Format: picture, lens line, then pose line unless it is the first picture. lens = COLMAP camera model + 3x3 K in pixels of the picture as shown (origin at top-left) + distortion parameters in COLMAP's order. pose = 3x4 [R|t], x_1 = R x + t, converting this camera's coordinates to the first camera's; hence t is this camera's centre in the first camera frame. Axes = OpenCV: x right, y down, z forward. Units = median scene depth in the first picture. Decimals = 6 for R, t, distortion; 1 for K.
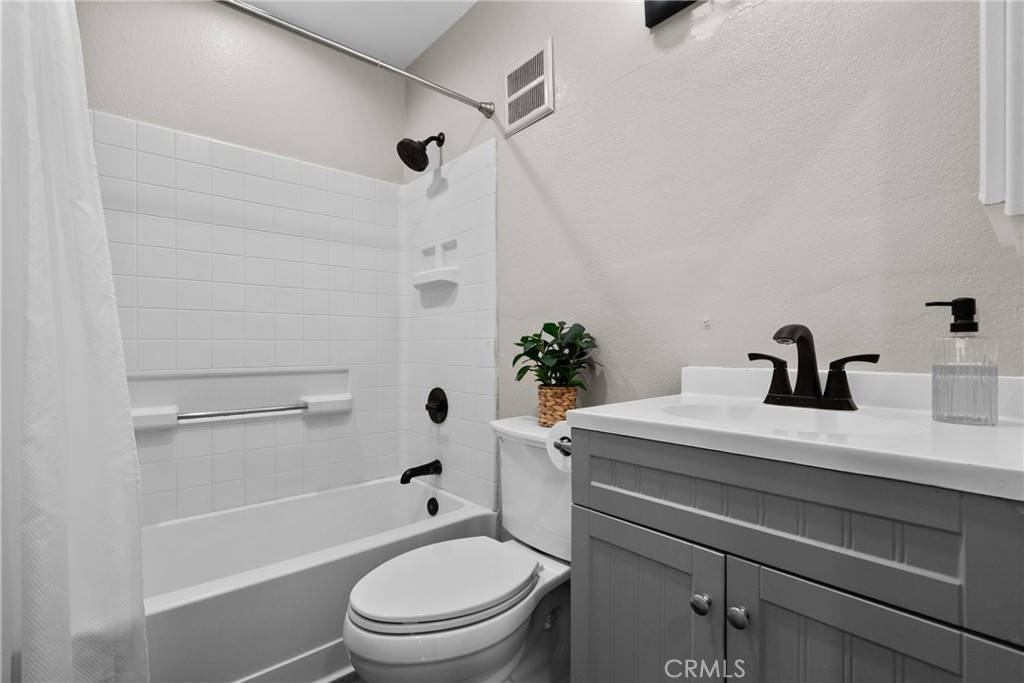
lens RADIAL K [[470.5, 0, 521.3], [0, 470.5, 343.8], [0, 0, 1]] dist [0.001392, 0.004379]
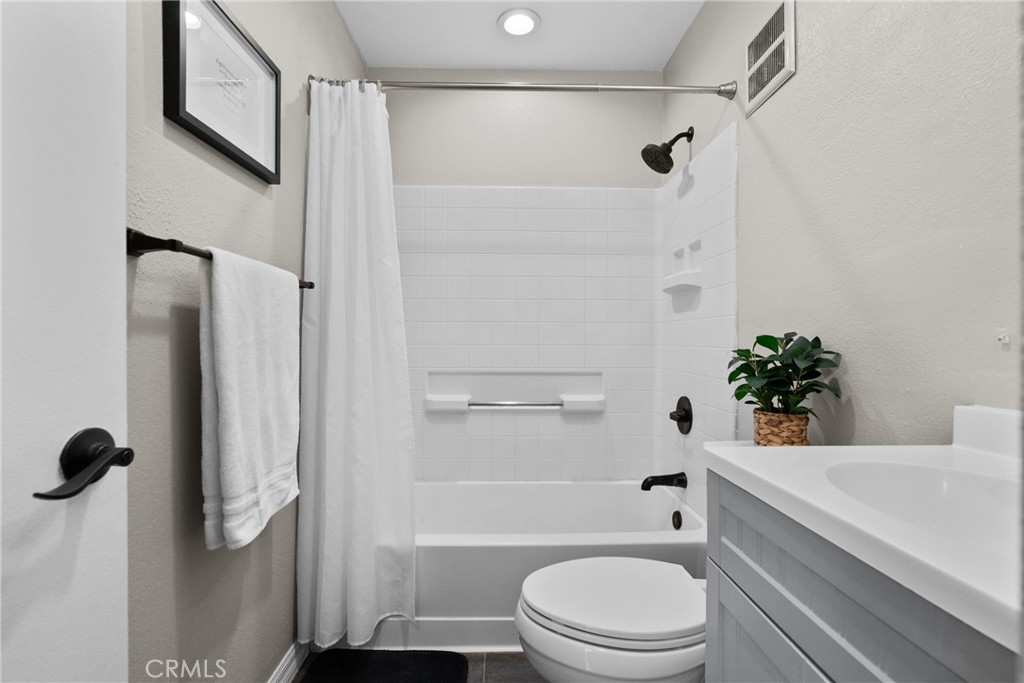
lens RADIAL K [[470.5, 0, 514.4], [0, 470.5, 338.4], [0, 0, 1]] dist [0.001392, 0.004379]
pose [[0.775456, 0.005510, -0.631377, 0.182187], [-0.005342, 0.999983, 0.002165, -0.028723], [0.631379, 0.001694, 0.775473, 0.052268]]
